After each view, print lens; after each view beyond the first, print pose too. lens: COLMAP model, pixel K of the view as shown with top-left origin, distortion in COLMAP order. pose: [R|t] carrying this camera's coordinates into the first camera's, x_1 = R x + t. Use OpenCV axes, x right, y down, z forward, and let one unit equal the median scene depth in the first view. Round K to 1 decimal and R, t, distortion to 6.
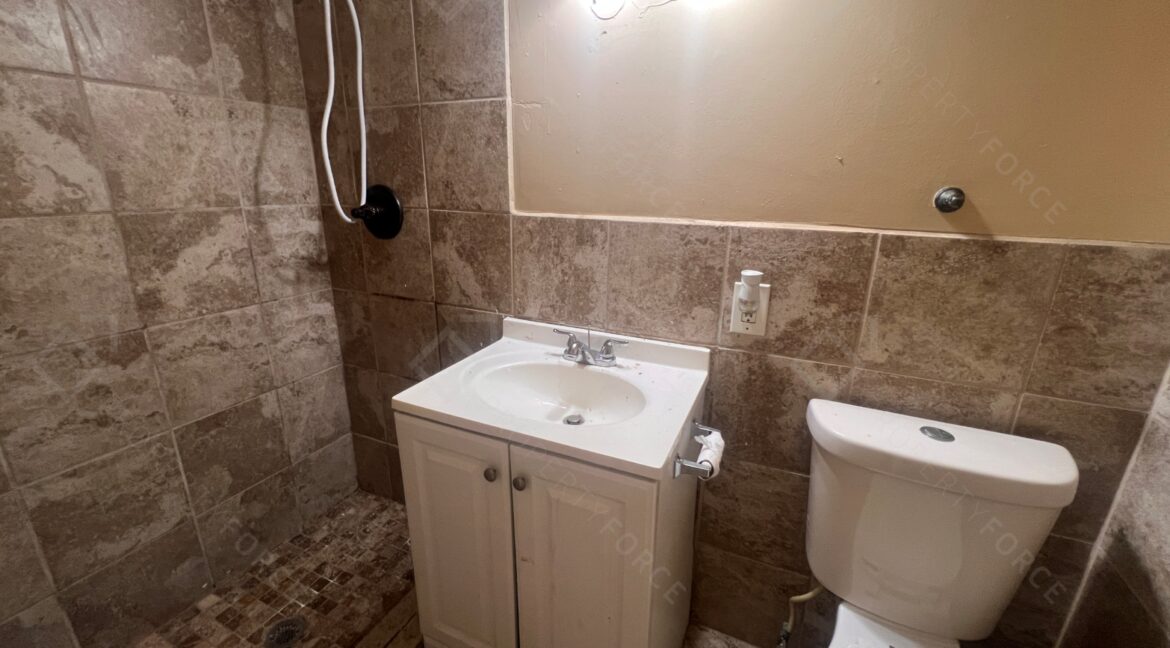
lens RADIAL K [[469.6, 0, 581.9], [0, 469.6, 321.9], [0, 0, 1]] dist [-0.001979, 0.000381]
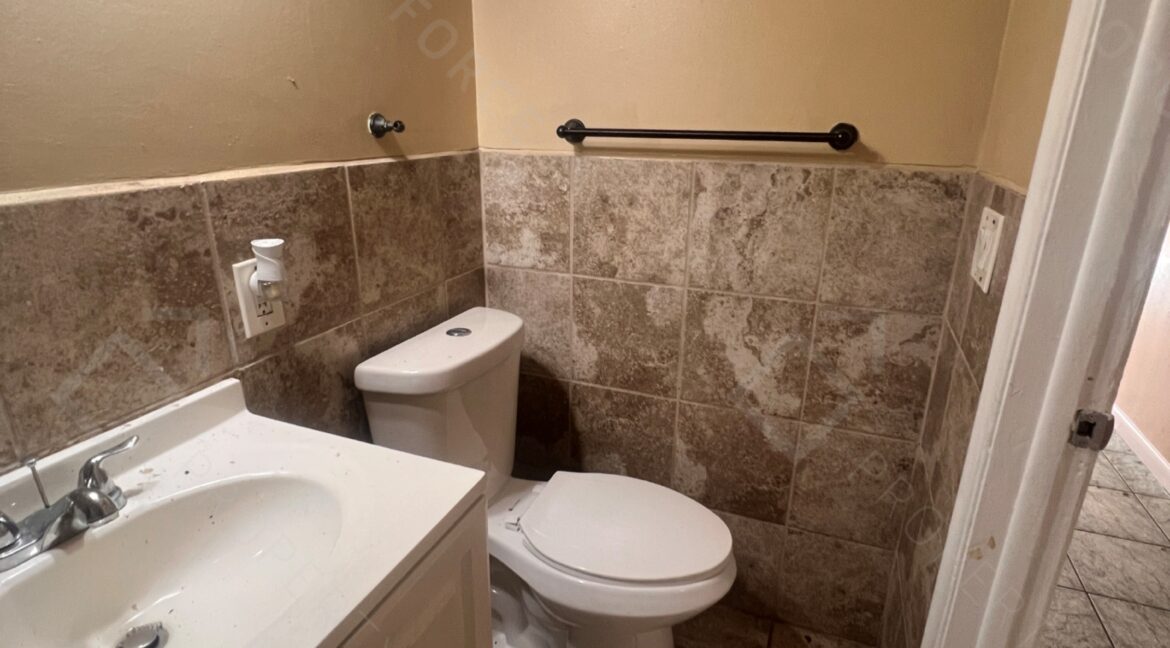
lens RADIAL K [[625.1, 0, 587.1], [0, 625.1, 321.9], [0, 0, 1]] dist [-0.003171, 0.000457]
pose [[-0.050436, -0.336866, 0.940201, -0.528471], [0.280443, 0.898746, 0.337057, -0.162555], [-0.958545, 0.280672, 0.049142, 0.482822]]
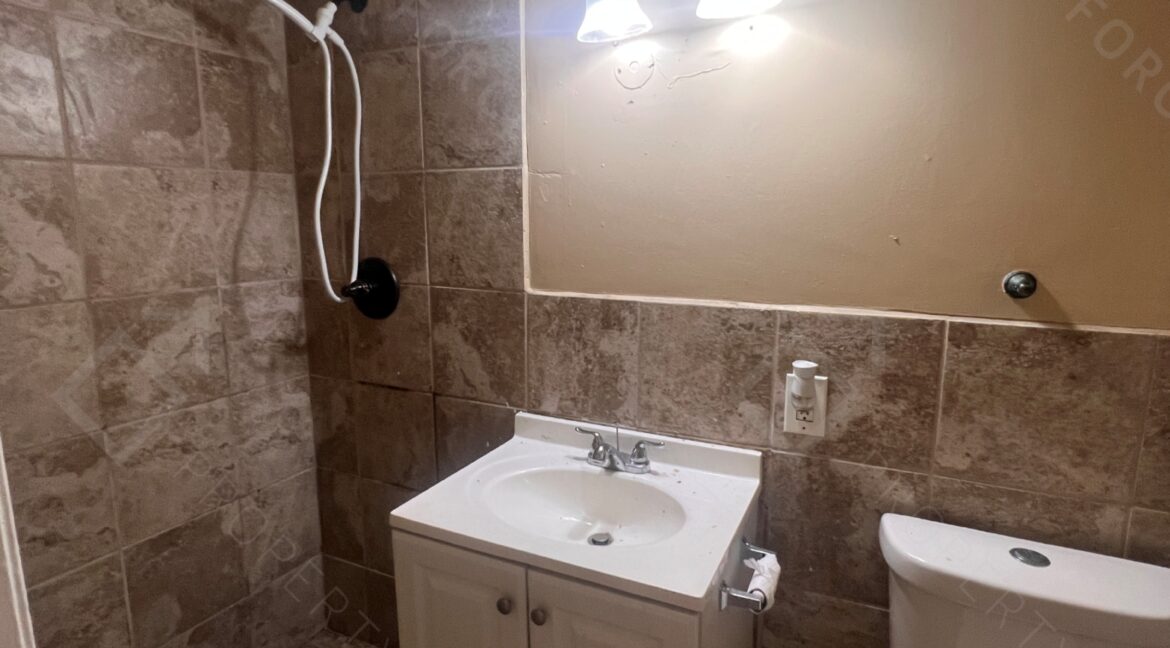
lens RADIAL K [[625.1, 0, 587.1], [0, 625.1, 321.9], [0, 0, 1]] dist [-0.003171, 0.000457]
pose [[0.999520, -0.009119, -0.029598, -0.004657], [0.005388, 0.992297, -0.123761, -0.037632], [0.030499, 0.123542, 0.991871, -0.153530]]
